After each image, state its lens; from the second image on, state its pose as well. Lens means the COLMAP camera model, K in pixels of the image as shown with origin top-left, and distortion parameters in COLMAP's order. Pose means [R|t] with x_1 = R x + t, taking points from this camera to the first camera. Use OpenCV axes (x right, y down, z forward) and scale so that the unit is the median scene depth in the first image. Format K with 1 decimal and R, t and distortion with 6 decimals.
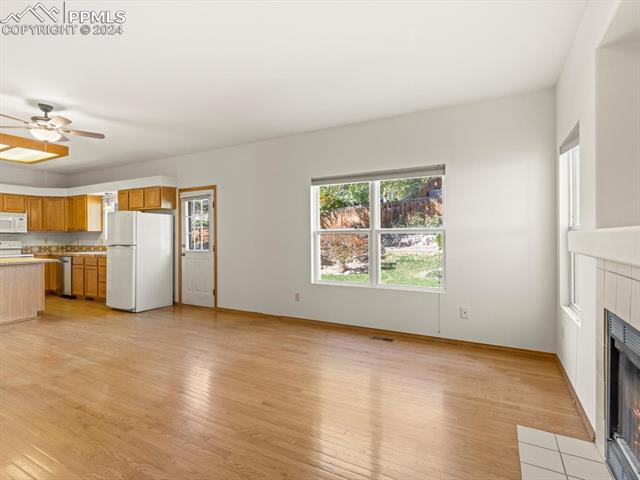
lens RADIAL K [[326.3, 0, 316.7], [0, 326.3, 238.0], [0, 0, 1]] dist [0.015205, -0.001243]
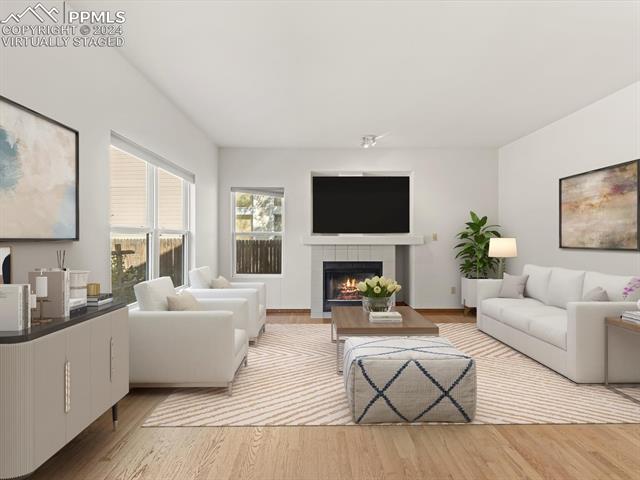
lens RADIAL K [[326.3, 0, 318.6], [0, 326.3, 239.3], [0, 0, 1]] dist [0.015205, -0.001243]
pose [[-0.491145, 0.004287, 0.871067, -0.903466], [0.005799, 0.999982, -0.001651, 0.005757], [-0.871059, 0.004240, -0.491161, 1.307900]]
